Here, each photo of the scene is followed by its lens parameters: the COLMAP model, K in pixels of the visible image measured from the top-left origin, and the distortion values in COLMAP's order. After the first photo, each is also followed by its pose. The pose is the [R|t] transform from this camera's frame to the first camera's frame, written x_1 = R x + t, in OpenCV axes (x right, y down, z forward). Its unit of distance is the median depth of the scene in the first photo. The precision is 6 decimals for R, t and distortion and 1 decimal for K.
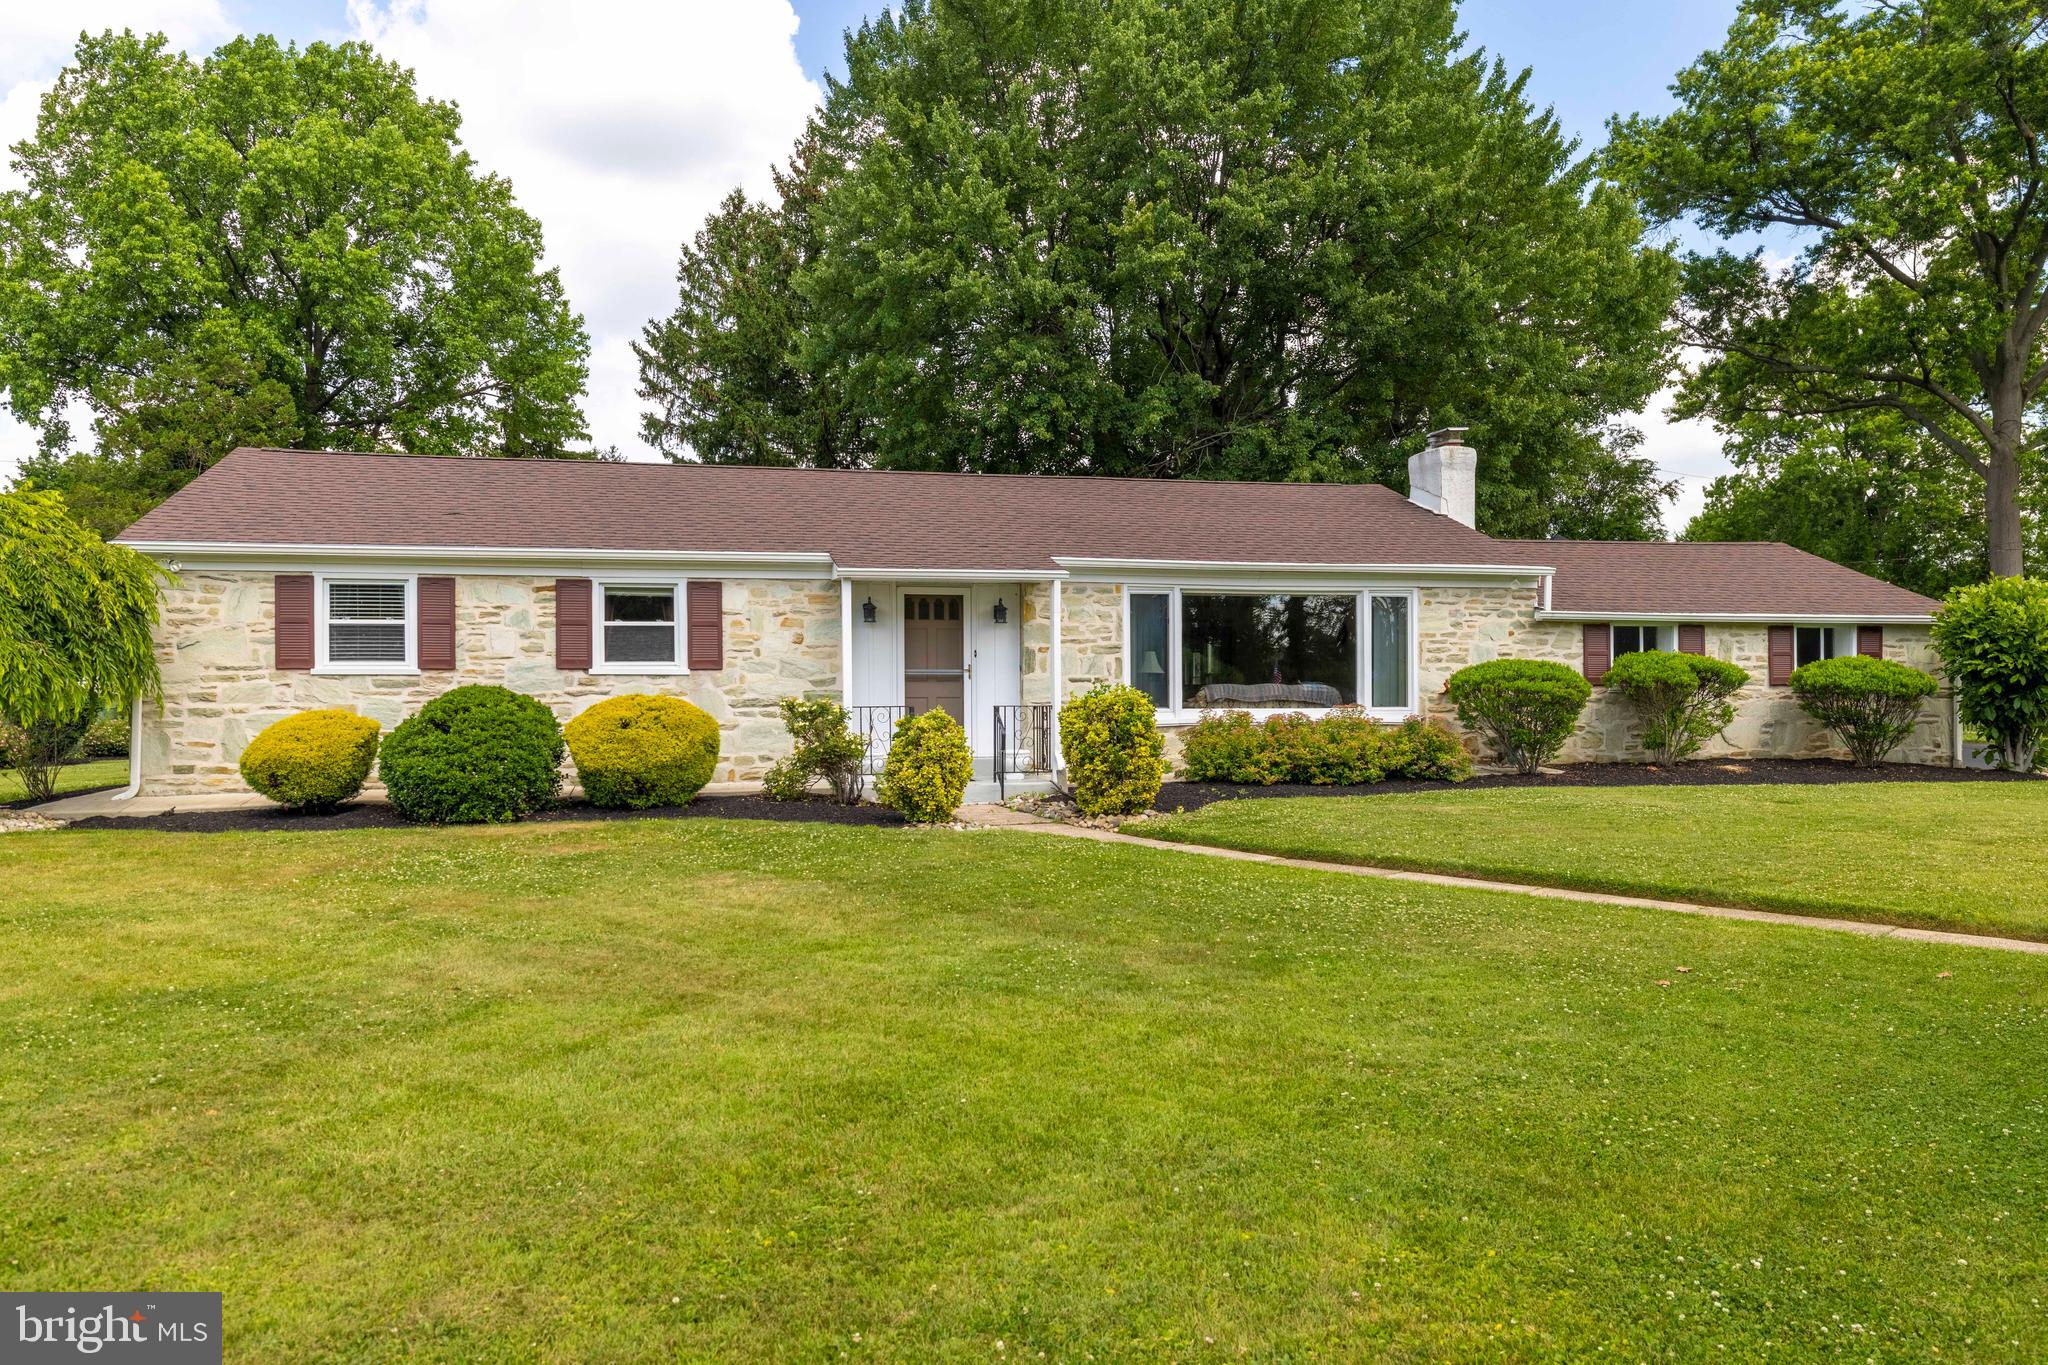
lens RADIAL K [[1464.4, 0, 1029.6], [0, 1464.4, 706.6], [0, 0, 1]] dist [0.006152, -0.003110]
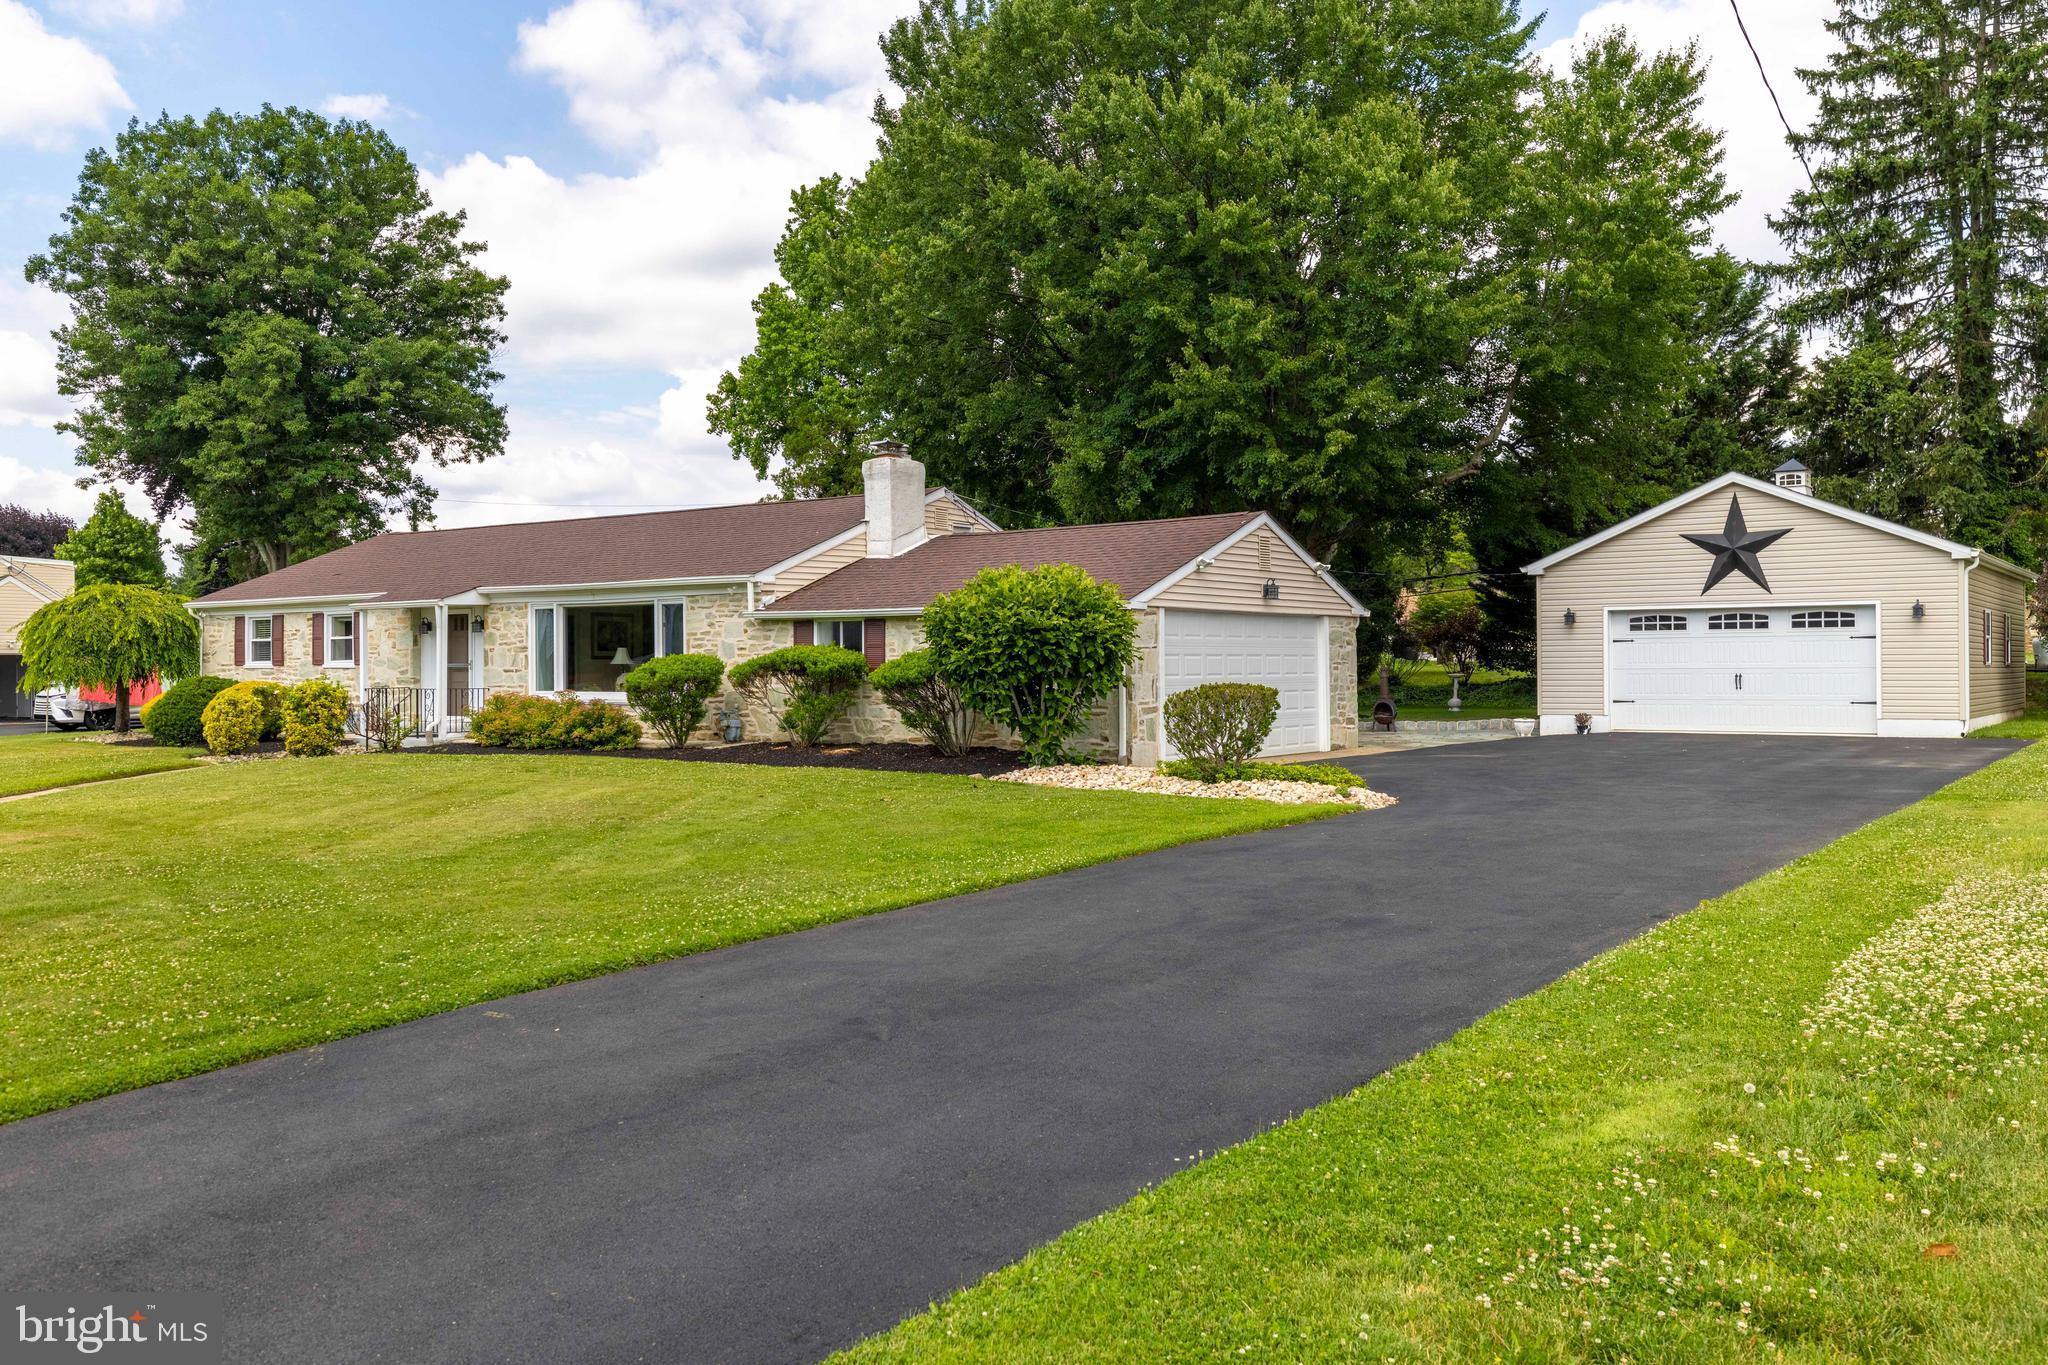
lens RADIAL K [[1666.7, 0, 1028.9], [0, 1666.7, 671.8], [0, 0, 1]] dist [0.002226, -0.003598]
pose [[0.659143, 0.003373, -0.752010, 1.616046], [-0.001840, 0.999994, 0.002872, -0.022792], [0.752015, -0.000509, 0.659145, 0.306158]]
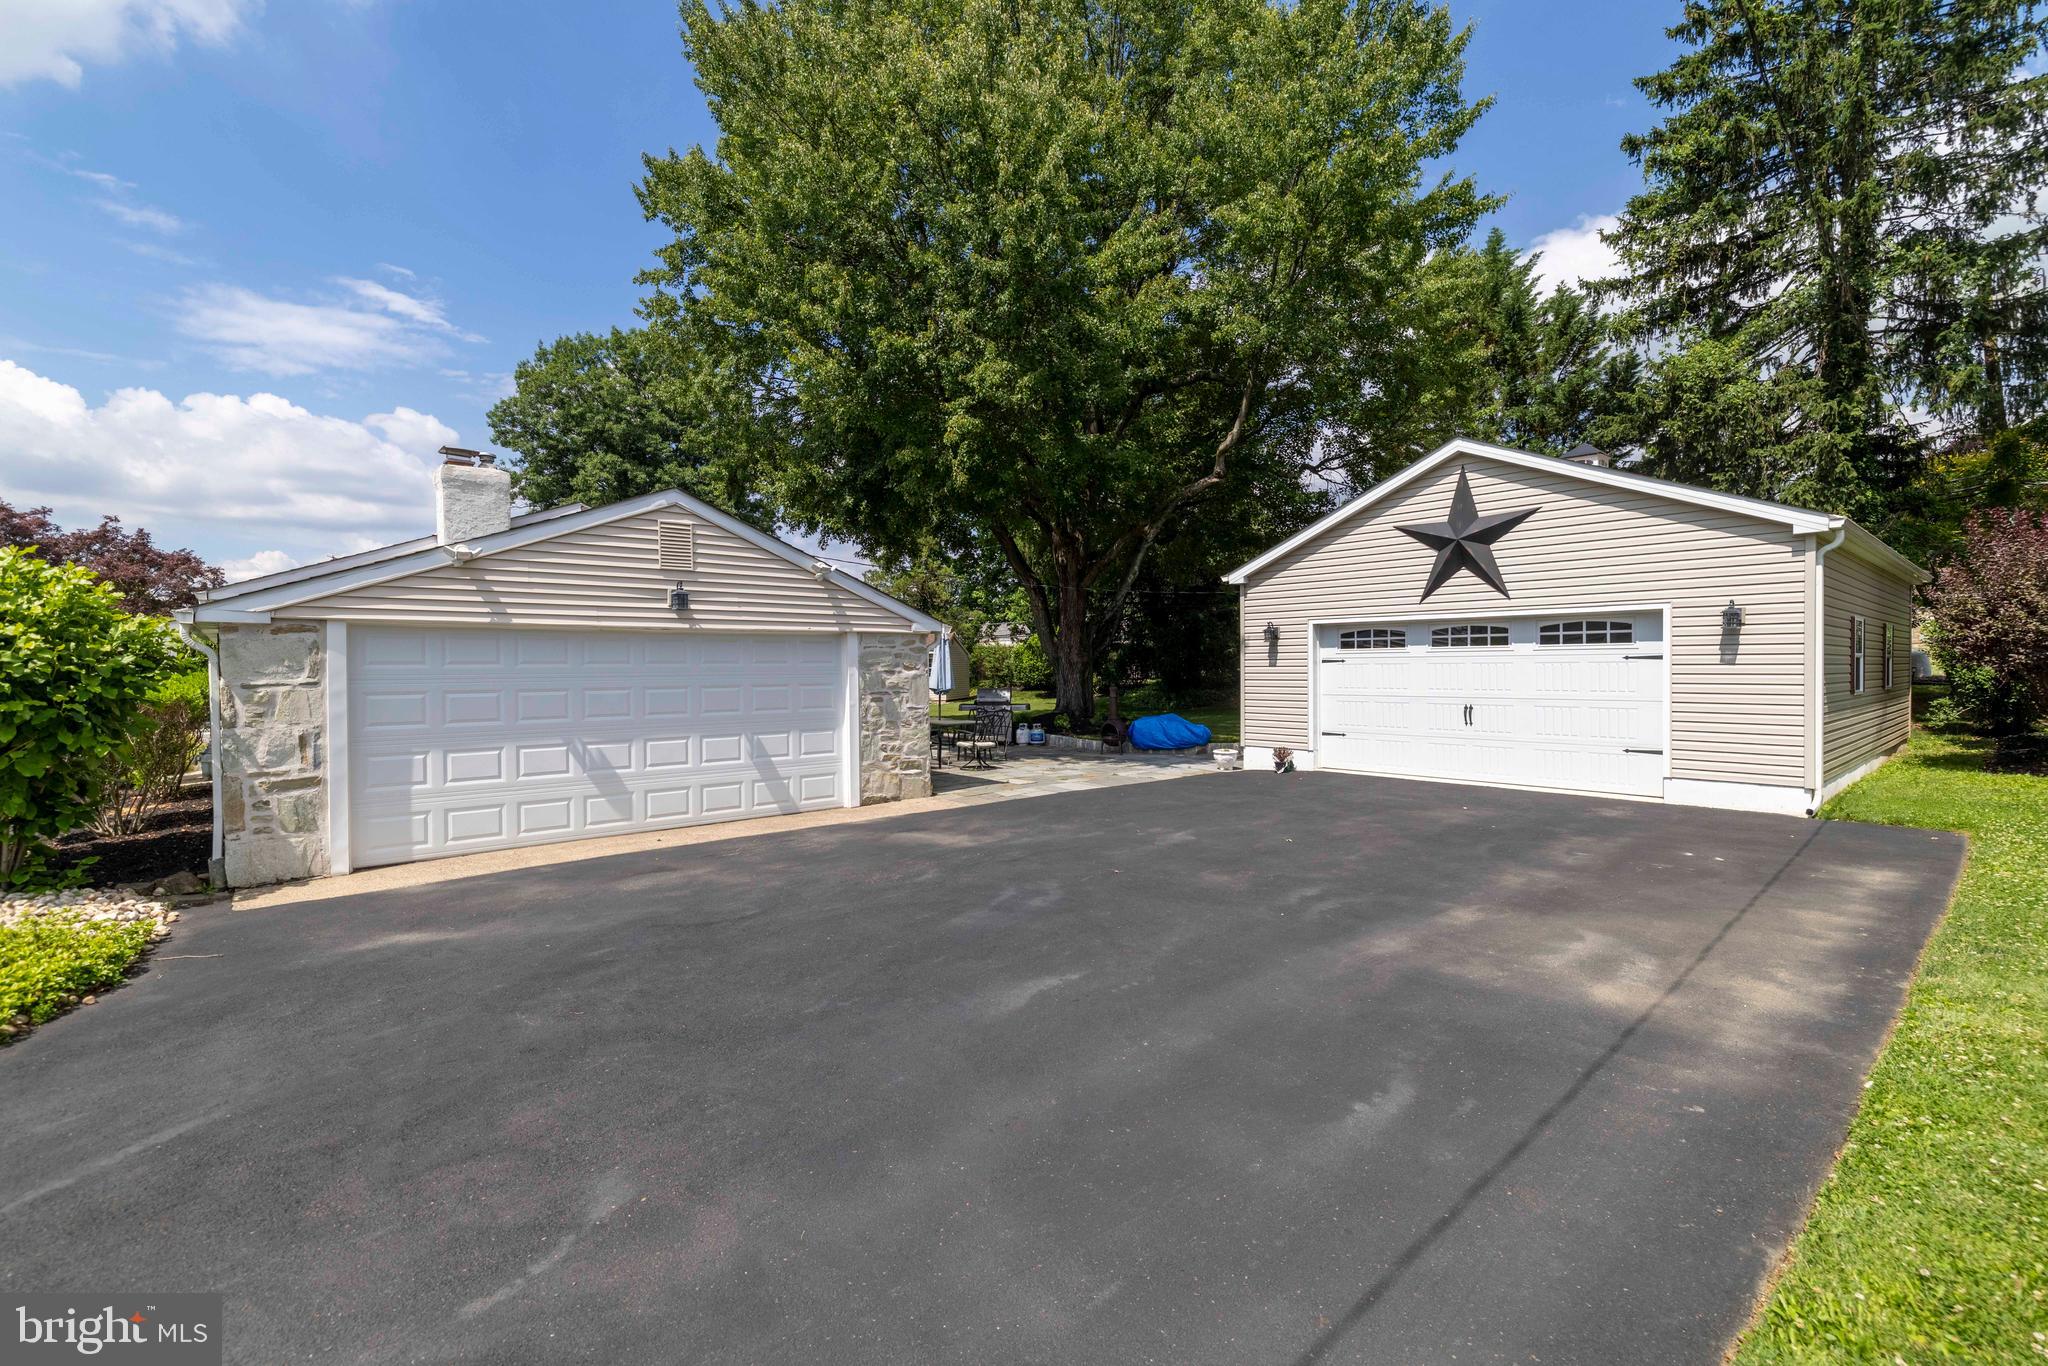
lens RADIAL K [[893.9, 0, 1024.9], [0, 893.9, 669.8], [0, 0, 1]] dist [0.003066, 0.000342]
pose [[0.470017, 0.005667, -0.882639, 1.278041], [-0.000462, 0.999981, 0.006174, -0.047679], [0.882657, -0.002494, 0.470011, 1.303629]]
